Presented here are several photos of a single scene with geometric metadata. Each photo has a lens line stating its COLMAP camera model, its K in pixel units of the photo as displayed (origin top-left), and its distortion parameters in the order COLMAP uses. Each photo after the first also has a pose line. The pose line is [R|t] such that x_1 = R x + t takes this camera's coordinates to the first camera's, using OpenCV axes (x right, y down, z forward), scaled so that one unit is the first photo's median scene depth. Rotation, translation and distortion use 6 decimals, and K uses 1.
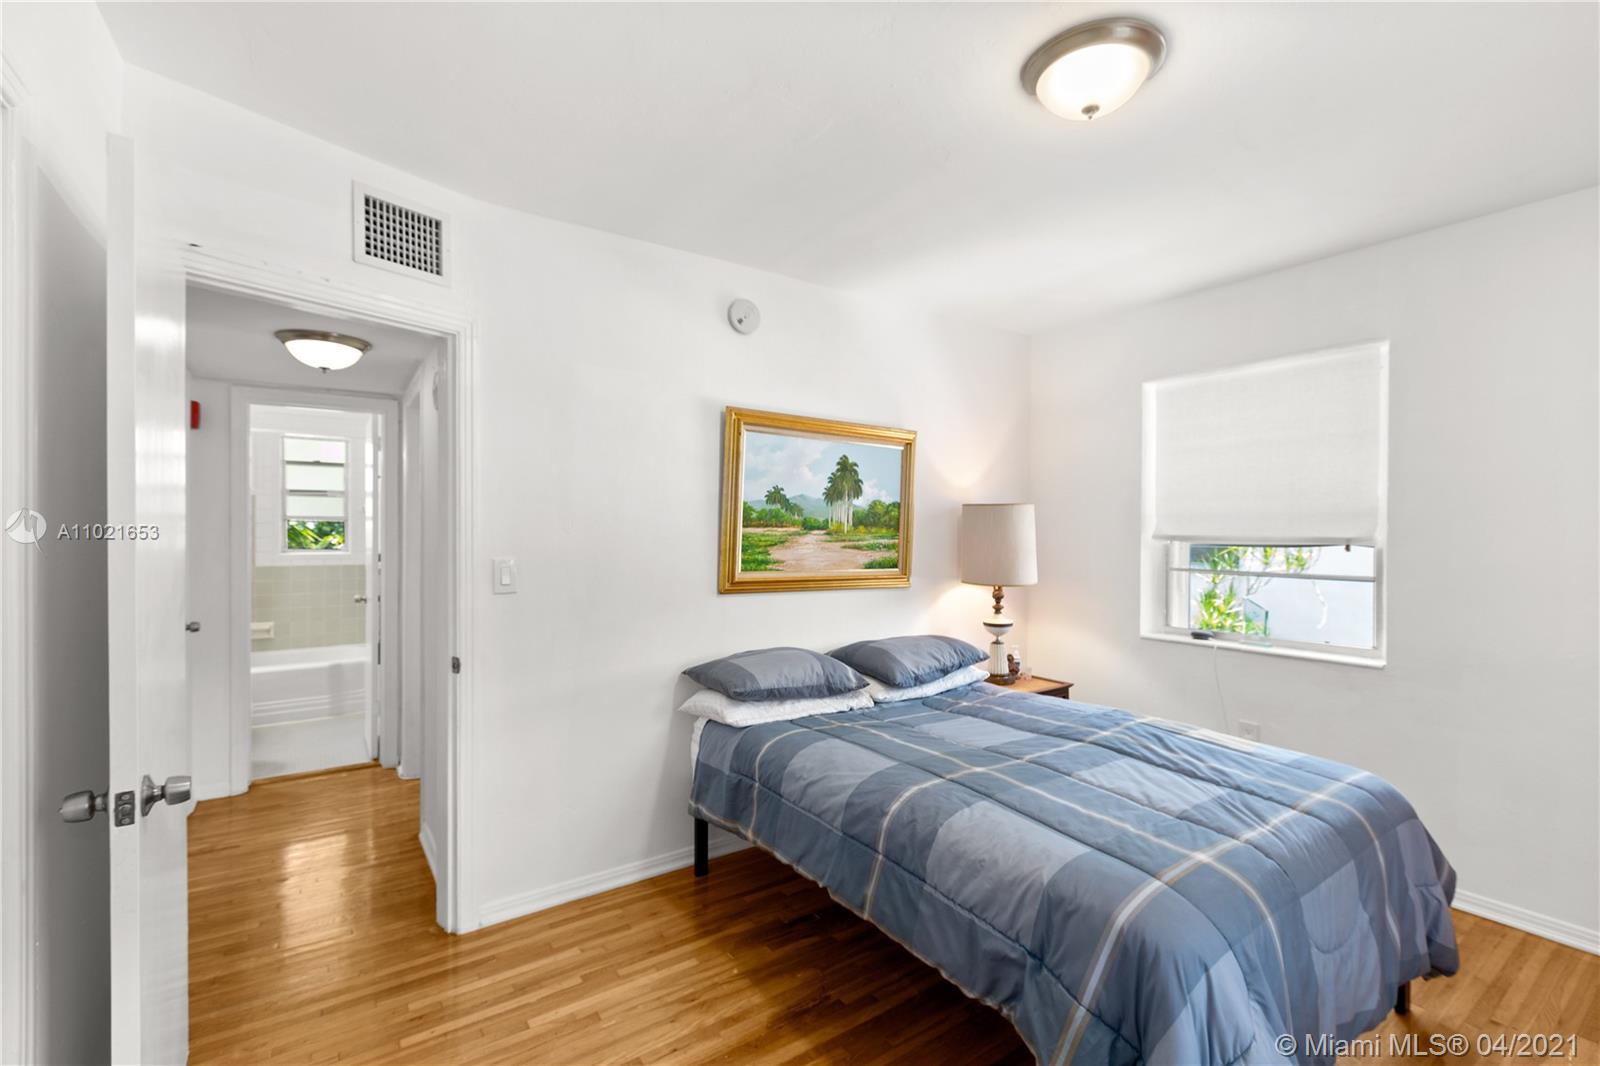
lens RADIAL K [[709.0, 0, 803.7], [0, 709.0, 539.9], [0, 0, 1]] dist [-0.000222, -0.000062]
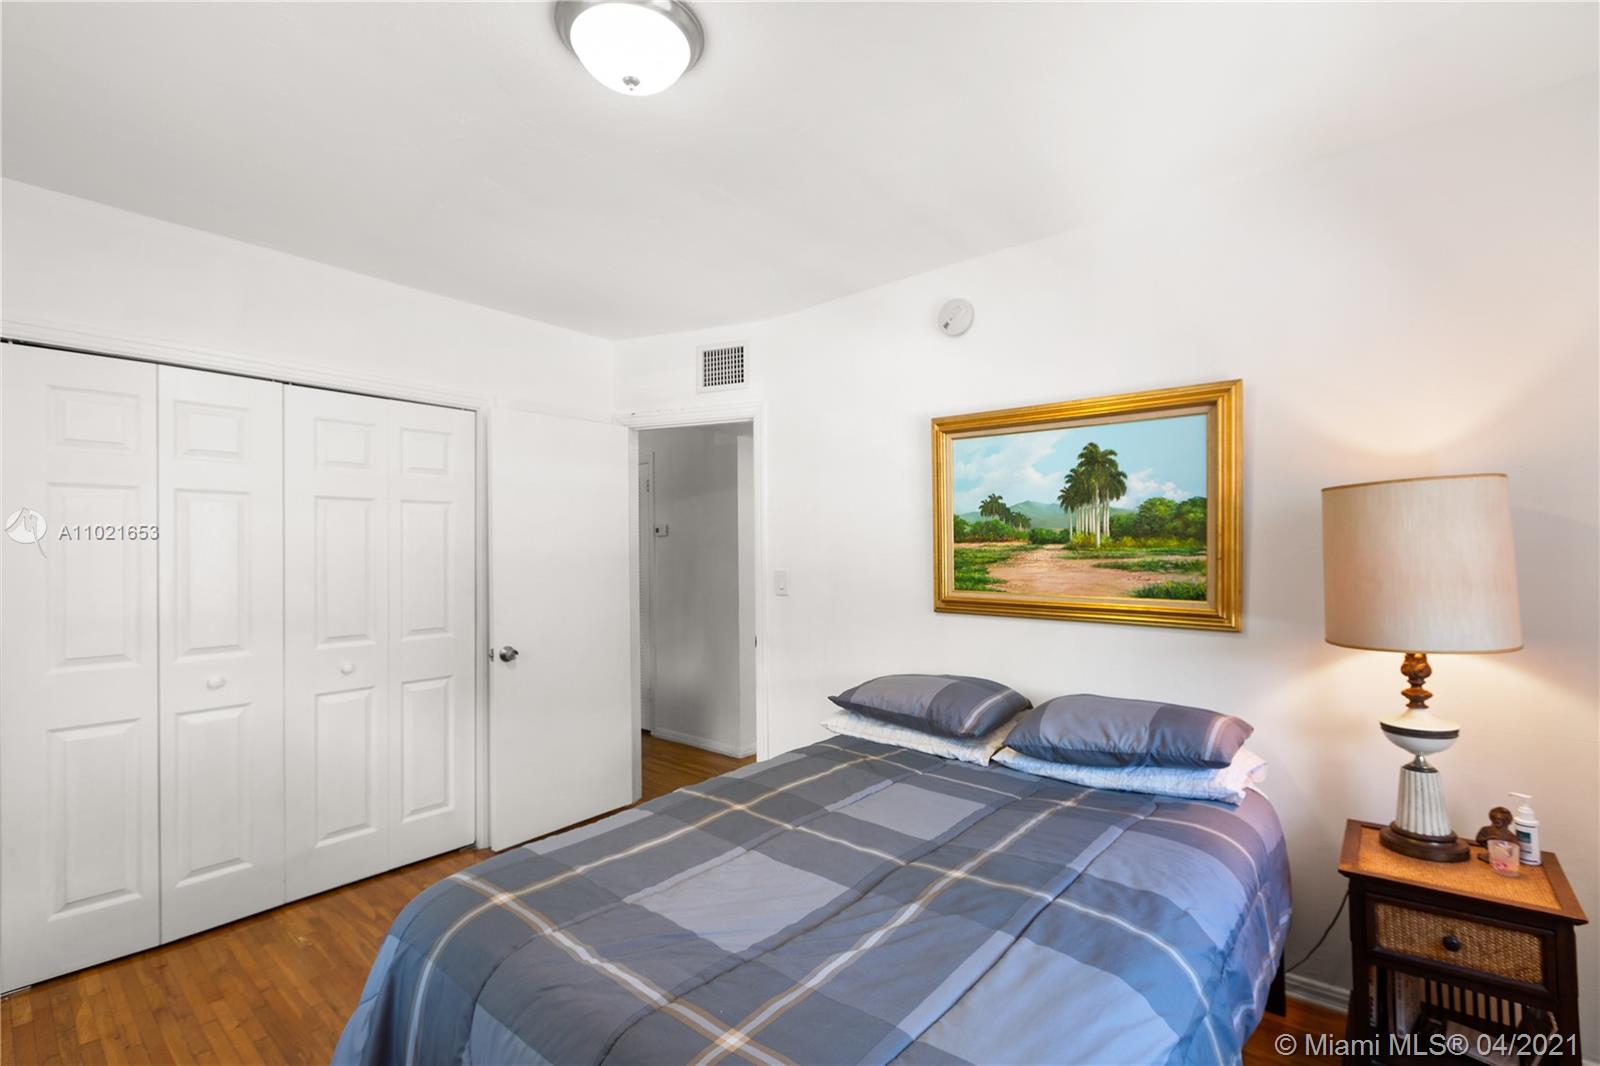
lens RADIAL K [[719.4, 0, 809.4], [0, 719.4, 558.6], [0, 0, 1]] dist [0.000225, 0.000272]
pose [[0.256957, 0.004158, -0.966414, 0.737044], [-0.001189, 0.999991, 0.003986, -0.000357], [0.966422, 0.000125, 0.256960, 0.536045]]
